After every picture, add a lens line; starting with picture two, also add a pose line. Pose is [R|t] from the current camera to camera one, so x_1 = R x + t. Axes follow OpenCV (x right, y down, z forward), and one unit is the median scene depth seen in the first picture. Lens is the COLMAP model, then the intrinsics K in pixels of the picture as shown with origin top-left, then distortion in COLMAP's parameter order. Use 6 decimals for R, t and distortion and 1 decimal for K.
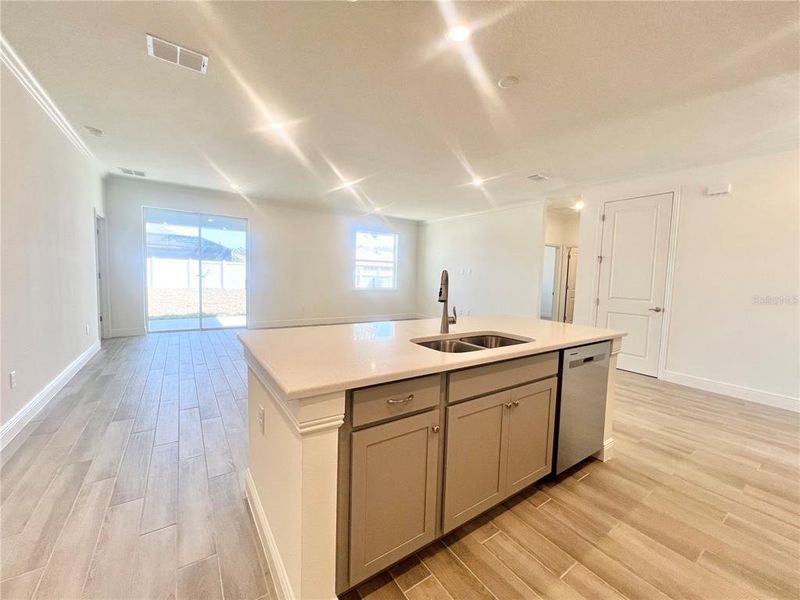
lens RADIAL K [[319.8, 0, 399.8], [0, 319.8, 297.0], [0, 0, 1]] dist [-0.003909, 0.000550]
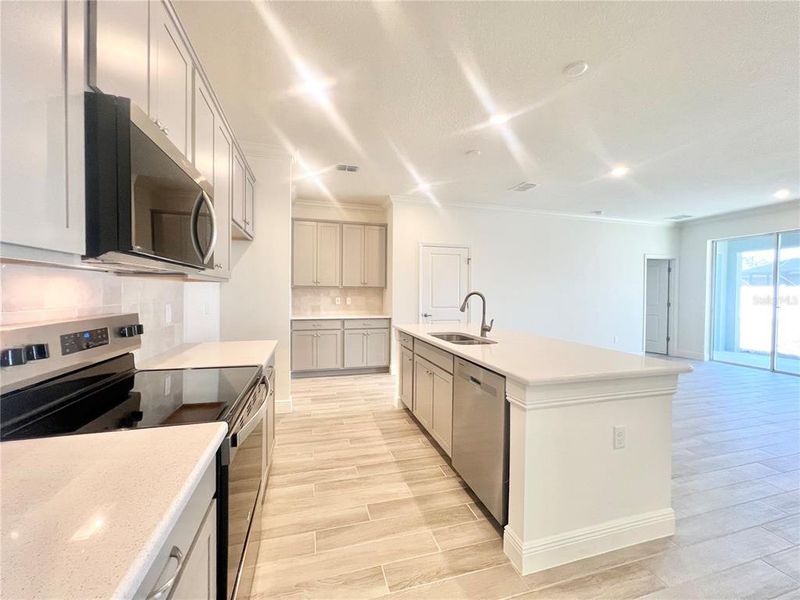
lens RADIAL K [[319.8, 0, 397.7], [0, 319.8, 298.9], [0, 0, 1]] dist [-0.003909, 0.000550]
pose [[-0.324363, -0.016509, -0.945789, 0.920008], [-0.087118, 0.996120, 0.012490, -0.020282], [0.941912, 0.086447, -0.324543, 0.632156]]
